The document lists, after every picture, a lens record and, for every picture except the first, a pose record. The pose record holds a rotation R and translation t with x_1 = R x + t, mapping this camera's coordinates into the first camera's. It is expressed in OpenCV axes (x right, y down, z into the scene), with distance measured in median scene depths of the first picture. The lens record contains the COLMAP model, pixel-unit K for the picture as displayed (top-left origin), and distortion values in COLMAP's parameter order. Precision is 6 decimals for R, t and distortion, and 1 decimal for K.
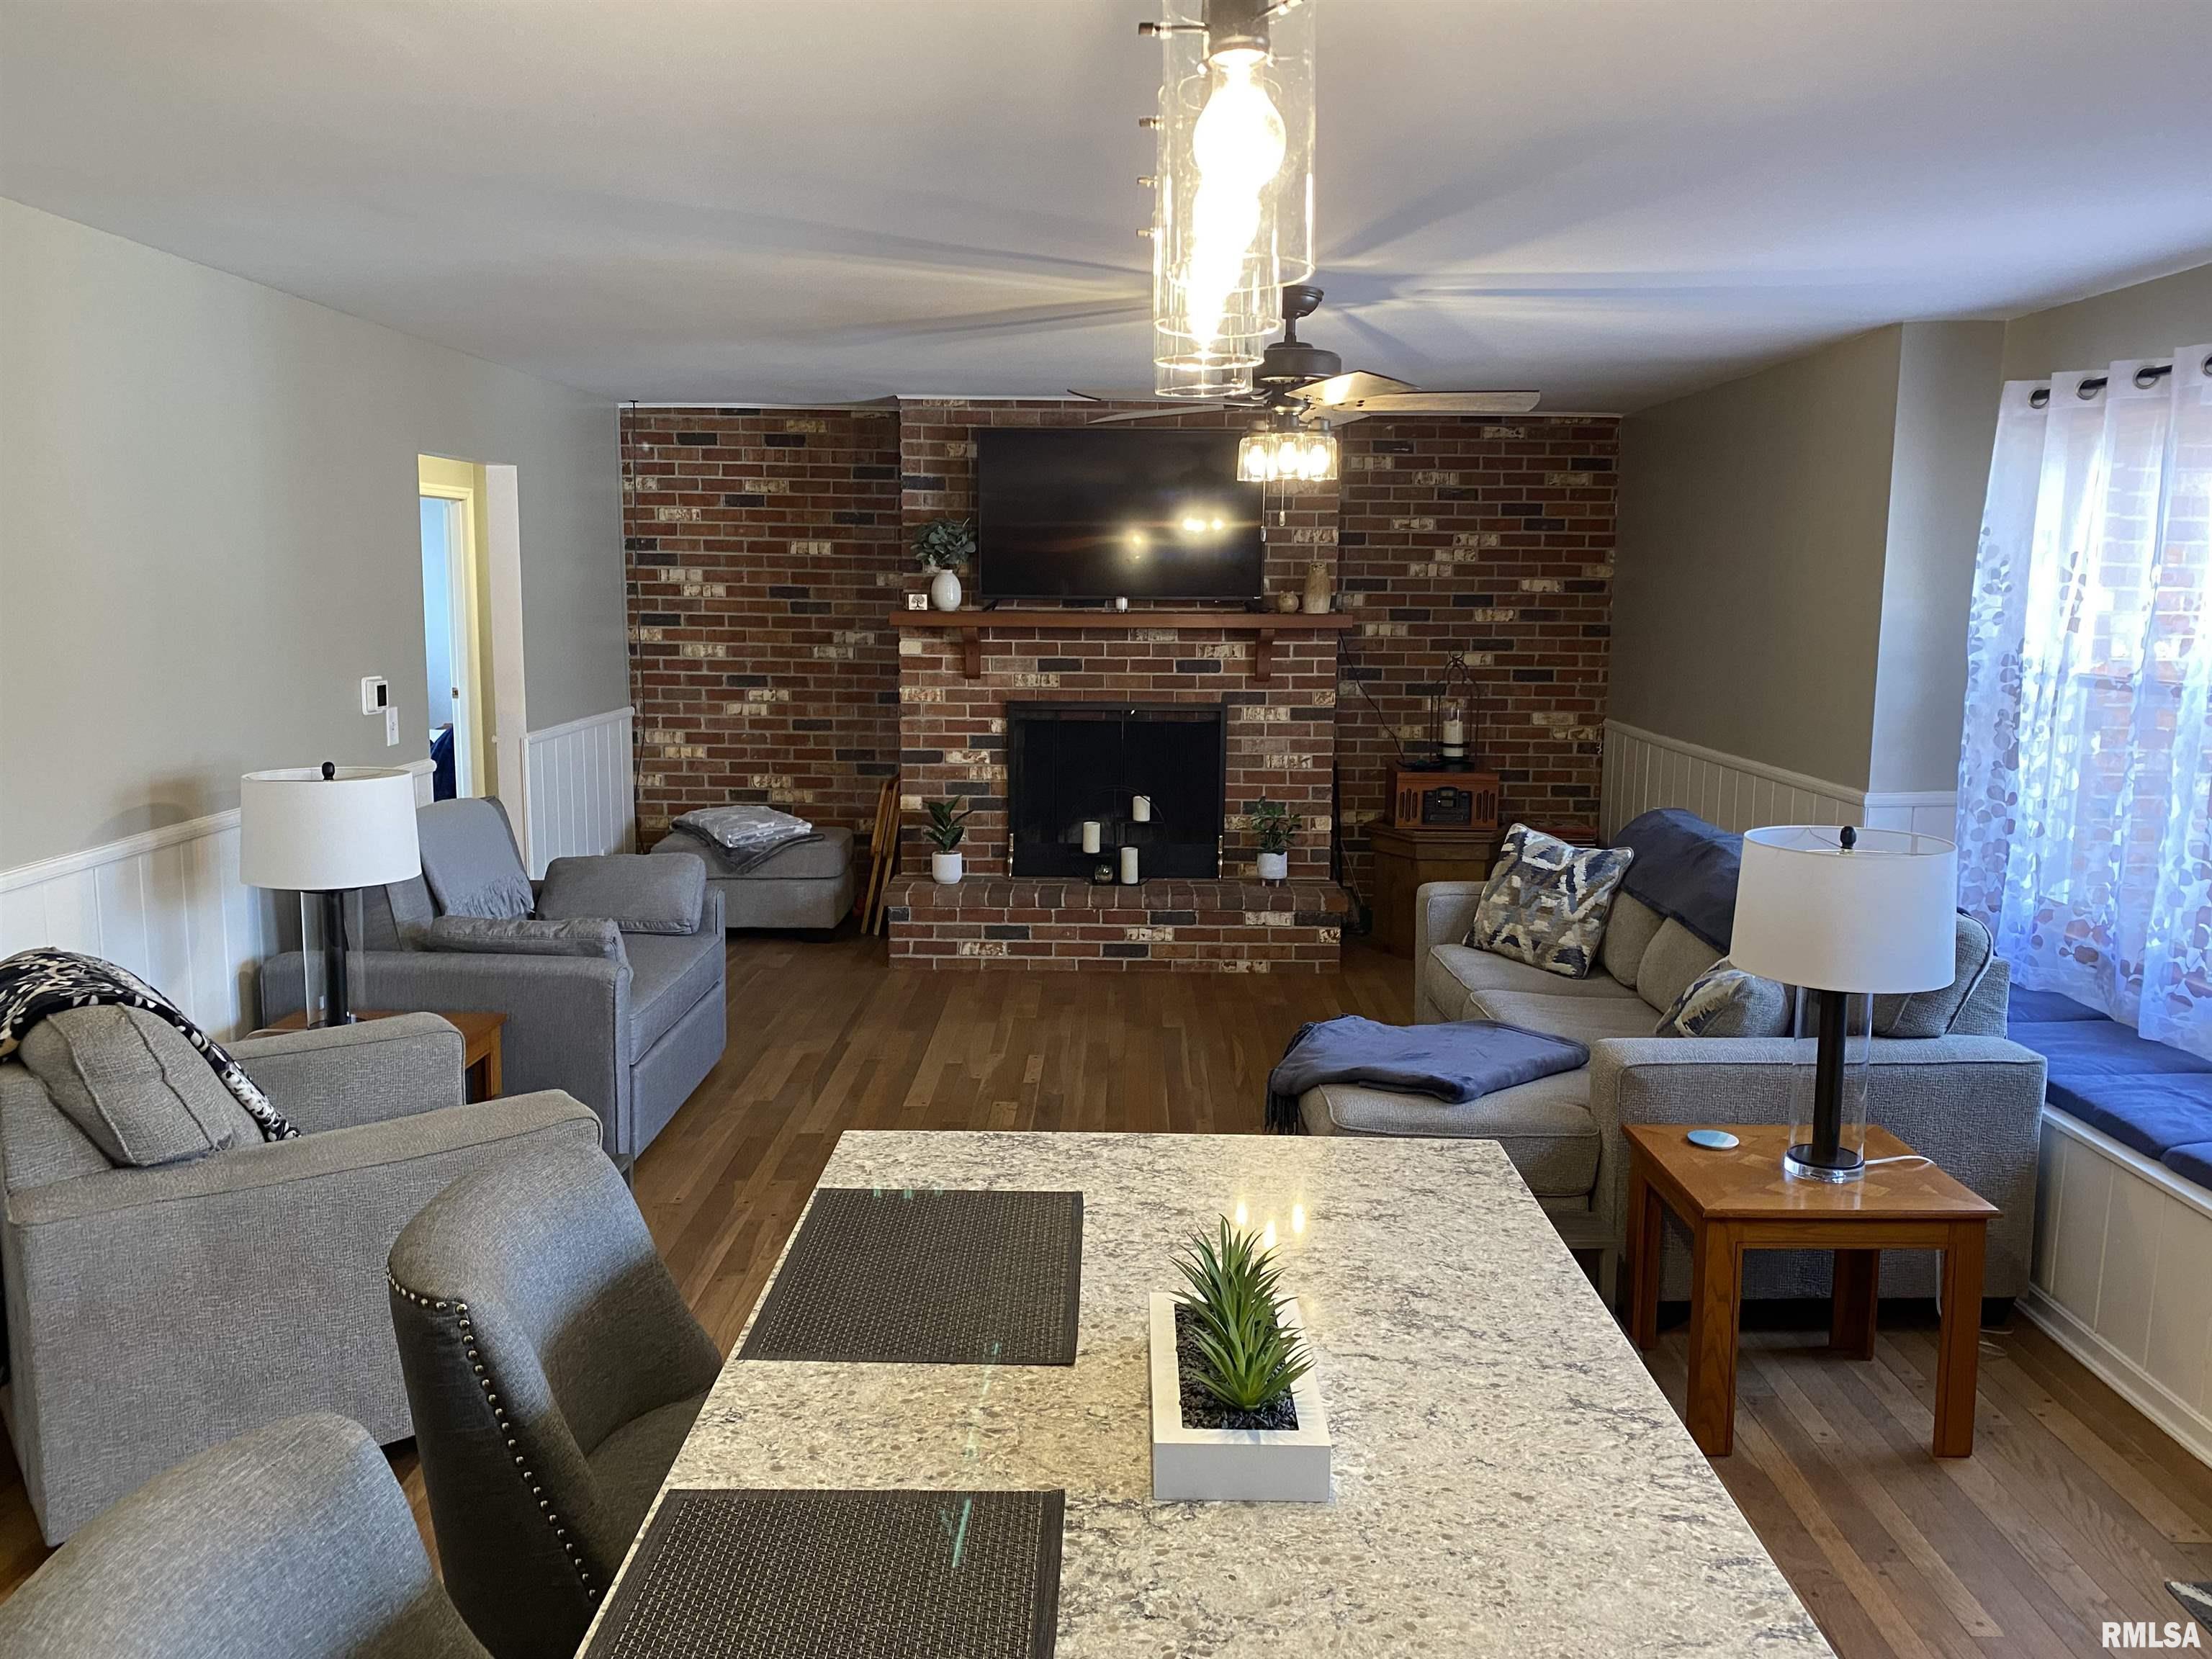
lens RADIAL K [[1690.6, 0, 1106.0], [0, 1690.6, 829.5], [0, 0, 1]] dist [0.086119, -0.253499]
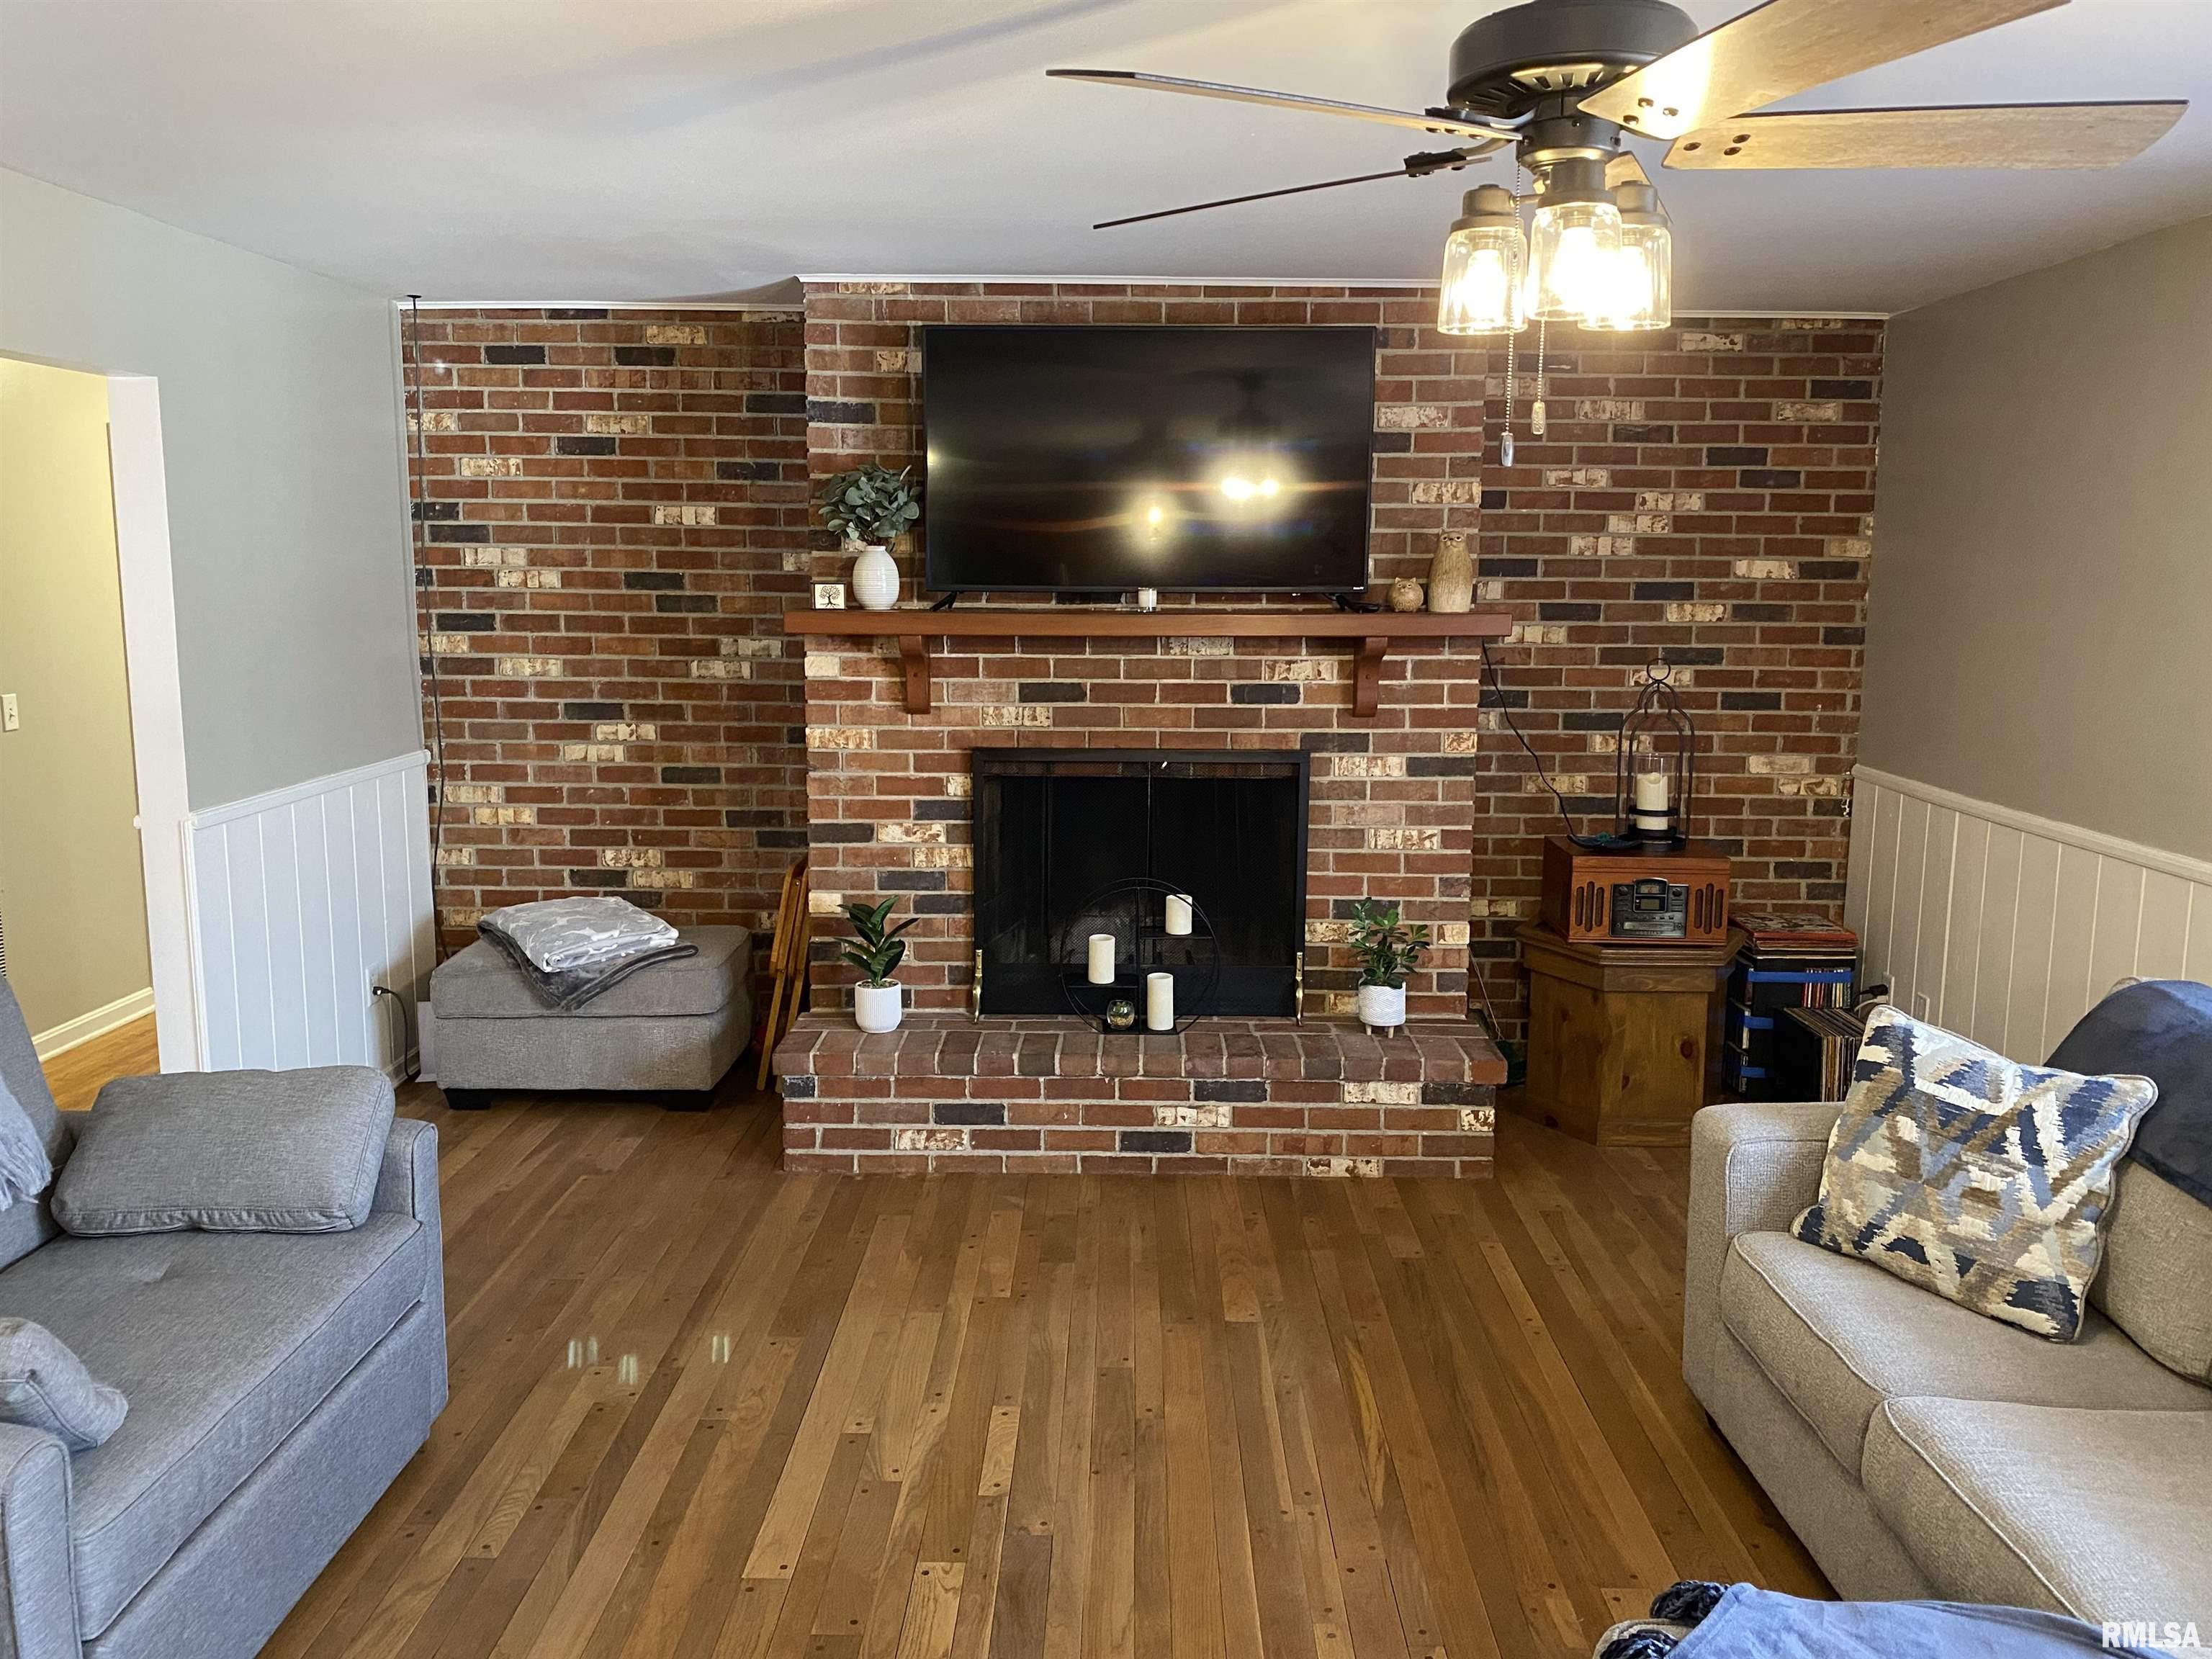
lens RADIAL K [[1690.6, 0, 1106.0], [0, 1690.6, 829.5], [0, 0, 1]] dist [0.086119, -0.253499]
pose [[0.999995, -0.001851, -0.002690, -0.004856], [0.001874, 0.999963, 0.008435, -0.049635], [0.002675, -0.008440, 0.999961, 0.346648]]
